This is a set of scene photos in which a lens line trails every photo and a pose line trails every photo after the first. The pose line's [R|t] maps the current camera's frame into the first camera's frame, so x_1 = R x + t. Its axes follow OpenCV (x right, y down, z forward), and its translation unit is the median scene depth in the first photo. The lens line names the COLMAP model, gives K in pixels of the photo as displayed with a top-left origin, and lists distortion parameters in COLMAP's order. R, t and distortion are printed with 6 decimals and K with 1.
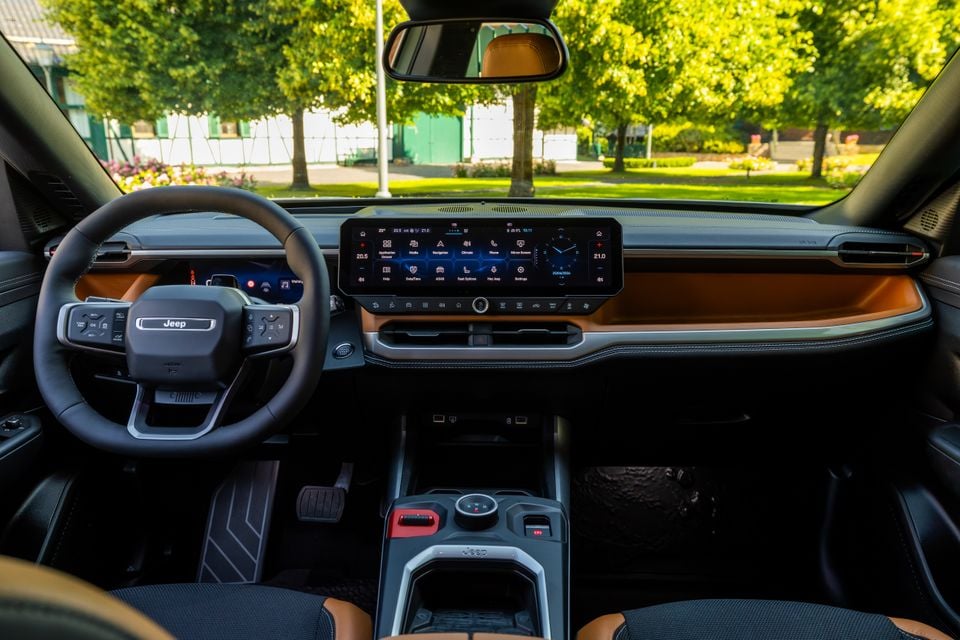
lens RADIAL K [[679.3, 0, 480.0], [0, 679.3, 320.0], [0, 0, 1]] dist [0.002797, -0.006894]
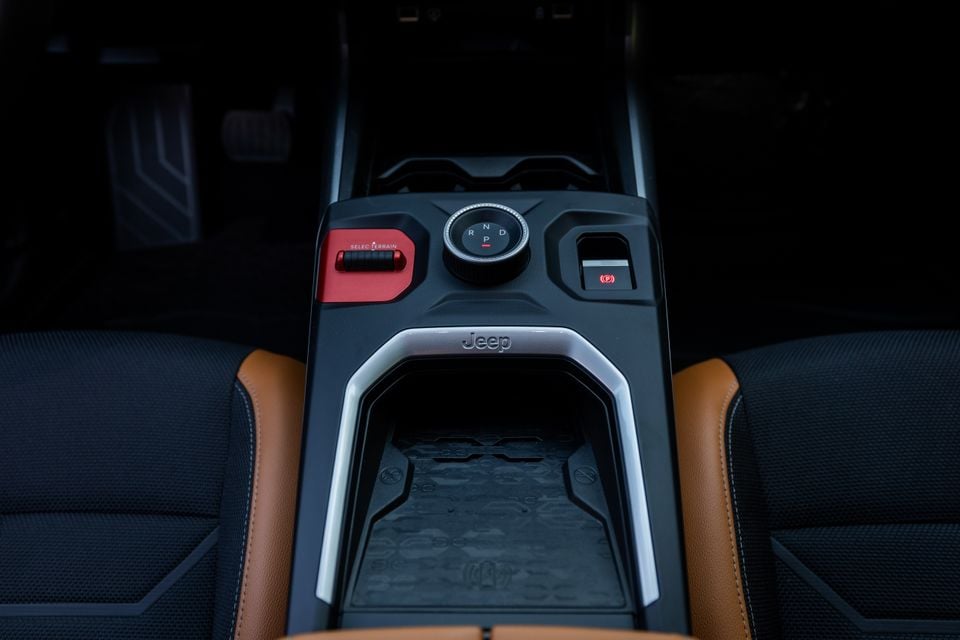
lens RADIAL K [[679.3, 0, 480.0], [0, 679.3, 320.0], [0, 0, 1]] dist [0.002797, -0.006894]
pose [[0.999296, -0.031790, -0.019926, -0.001645], [0.037398, 0.801305, 0.597086, 0.026373], [-0.003014, -0.597411, 0.801930, 0.540346]]
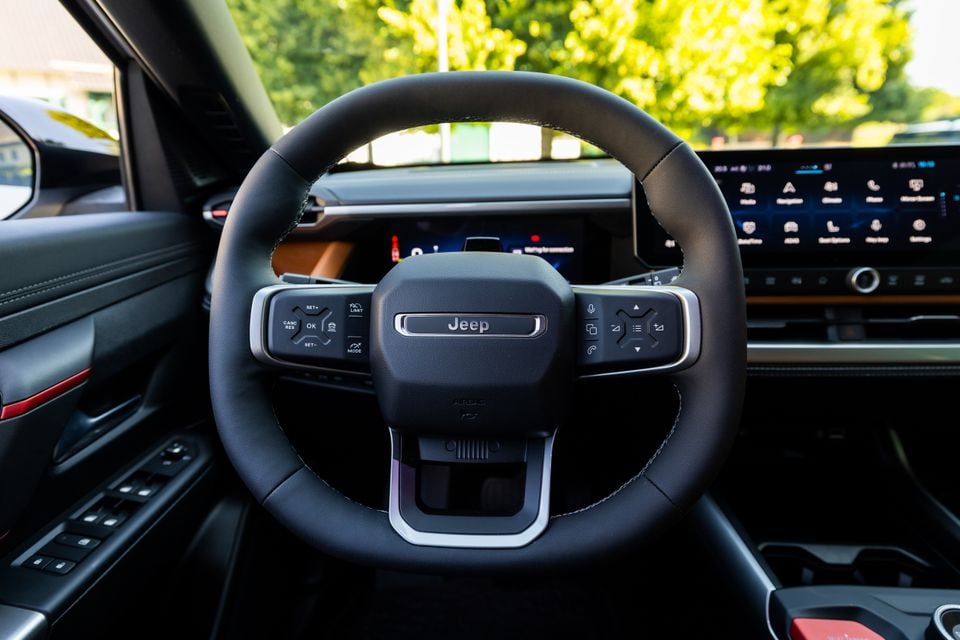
lens RADIAL K [[500.6, 0, 480.0], [0, 500.6, 320.0], [0, 0, 1]] dist [0.011458, -0.000927]
pose [[0.998943, -0.005018, -0.045687, -0.385116], [0.008174, 0.997571, 0.069176, -0.022782], [0.045229, -0.069476, 0.996558, 0.558738]]
